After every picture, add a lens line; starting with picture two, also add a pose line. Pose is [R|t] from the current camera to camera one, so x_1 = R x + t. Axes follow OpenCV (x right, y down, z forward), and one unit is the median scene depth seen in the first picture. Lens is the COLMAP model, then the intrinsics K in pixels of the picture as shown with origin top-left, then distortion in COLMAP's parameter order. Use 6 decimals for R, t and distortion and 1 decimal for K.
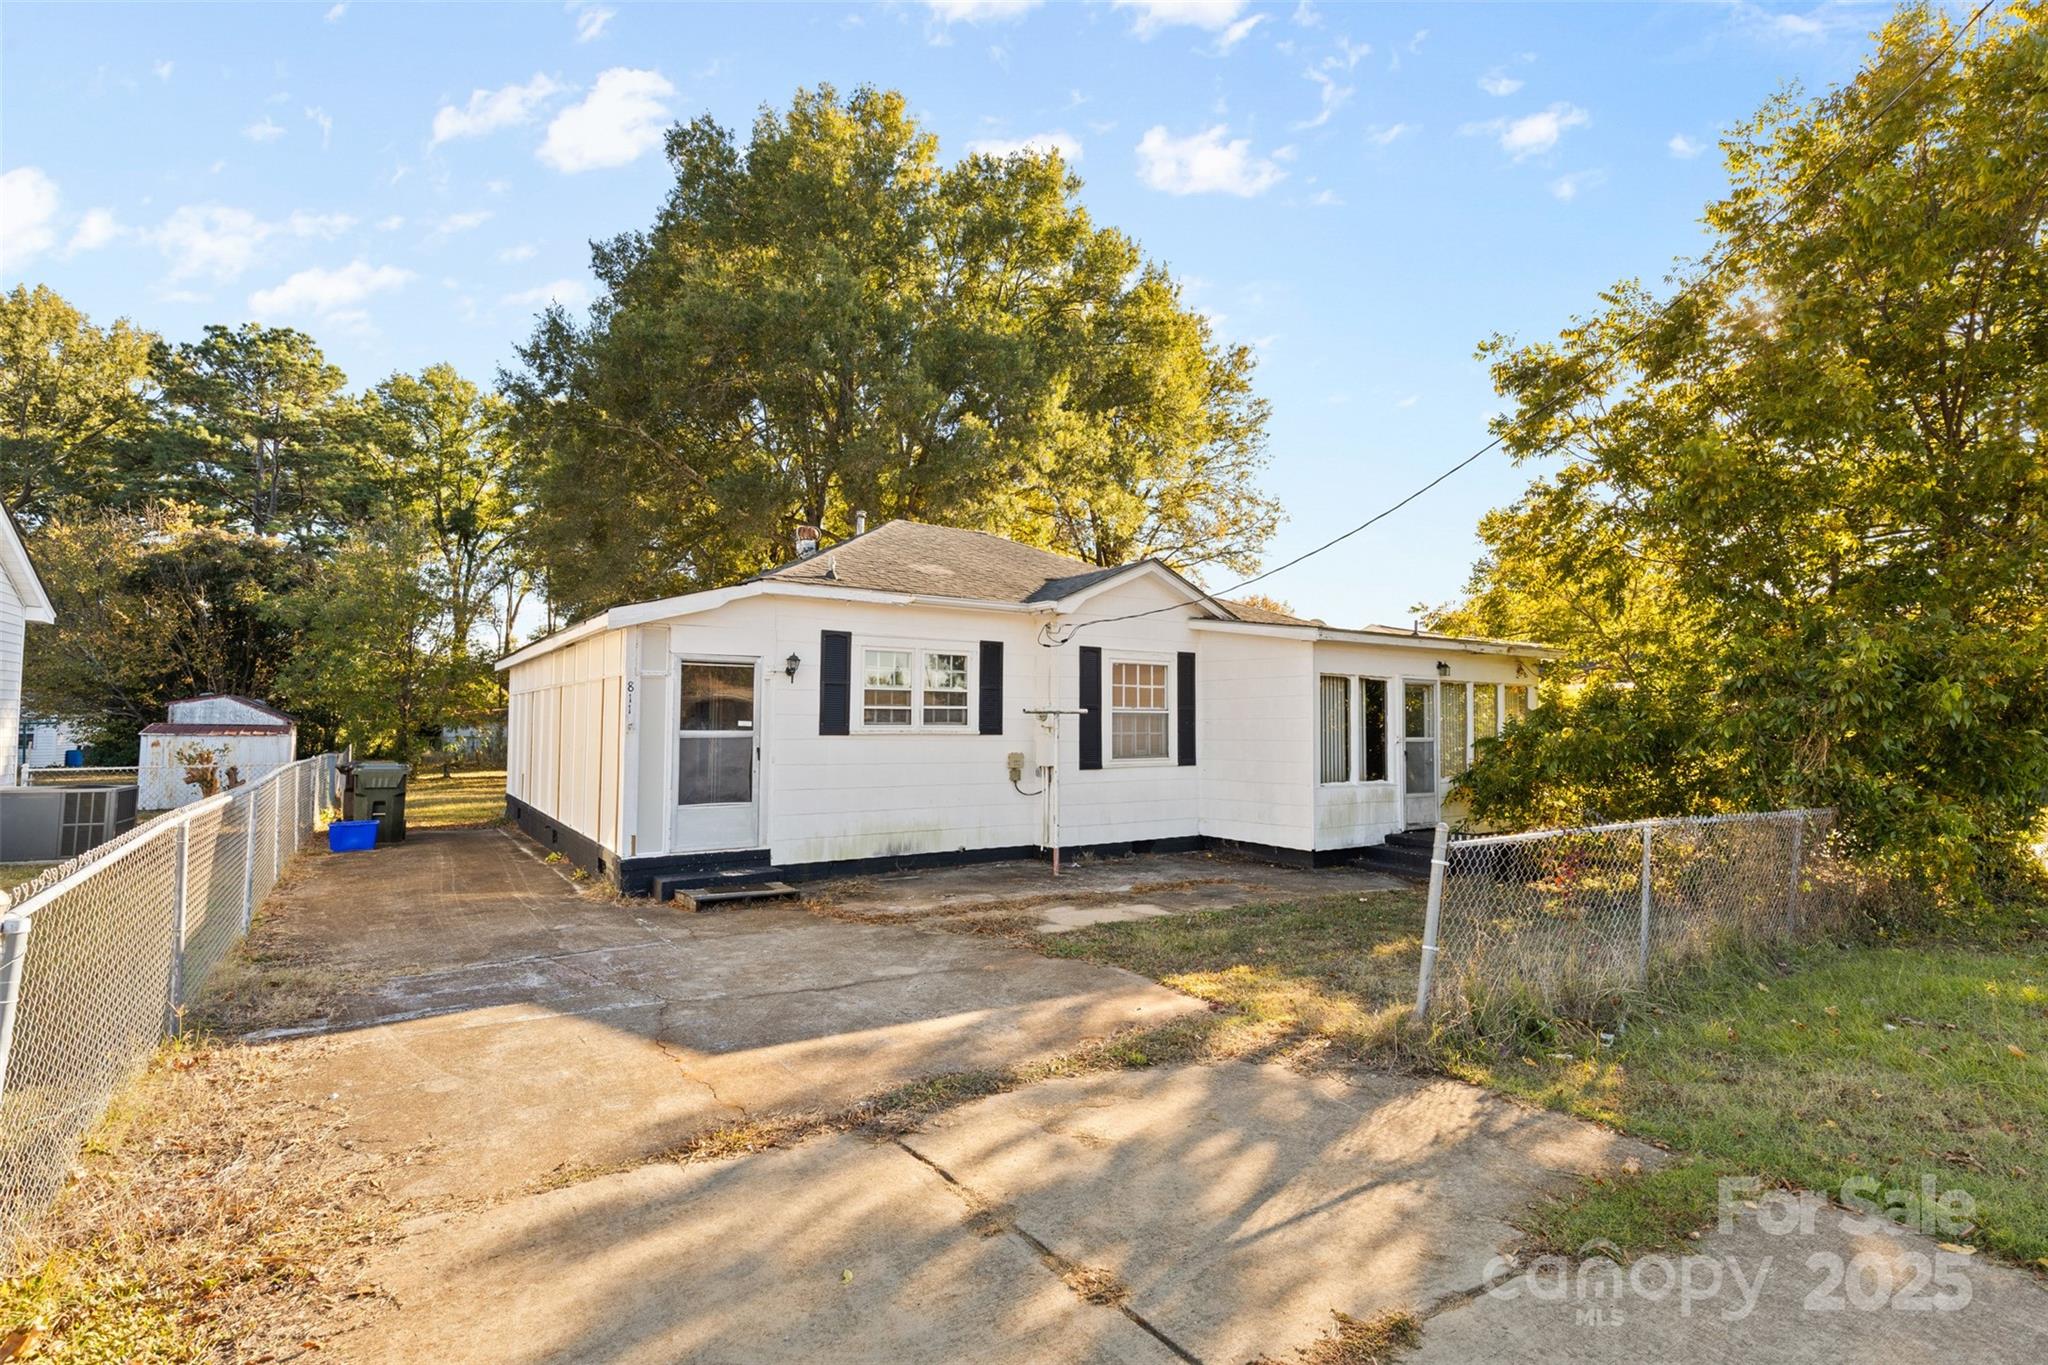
lens RADIAL K [[920.9, 0, 1026.6], [0, 920.9, 679.9], [0, 0, 1]] dist [0.001346, 0.000023]
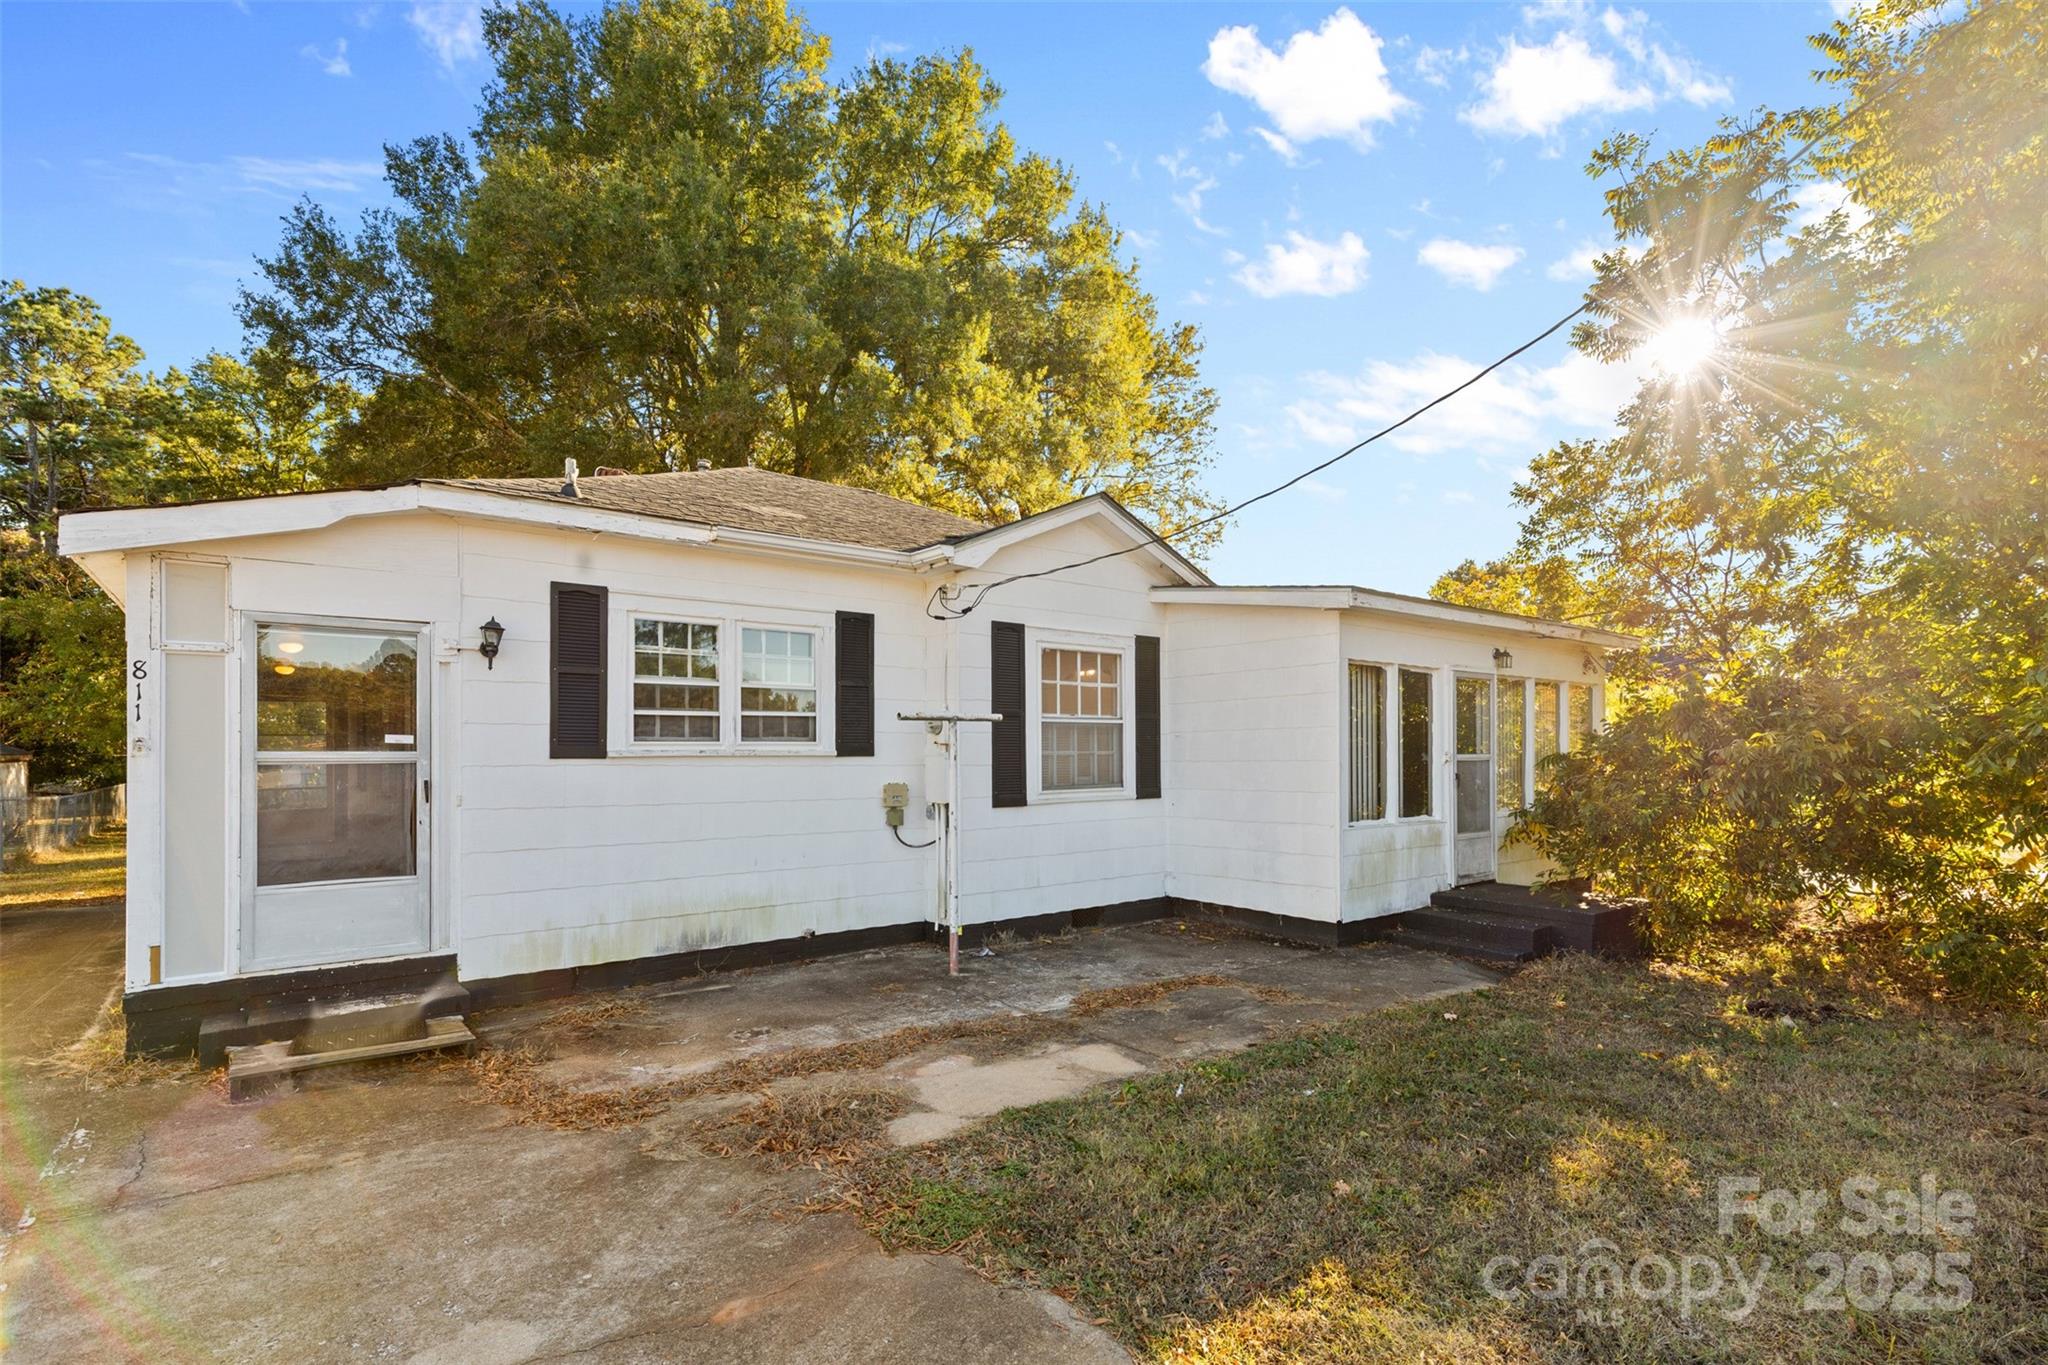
lens RADIAL K [[936.5, 0, 1025.8], [0, 936.5, 740.3], [0, 0, 1]] dist [0.001158, 0.000134]
pose [[0.997516, -0.010100, 0.069717, 0.031288], [0.007739, 0.999390, 0.034061, 0.023568], [-0.070018, -0.033437, 0.996985, 0.293782]]
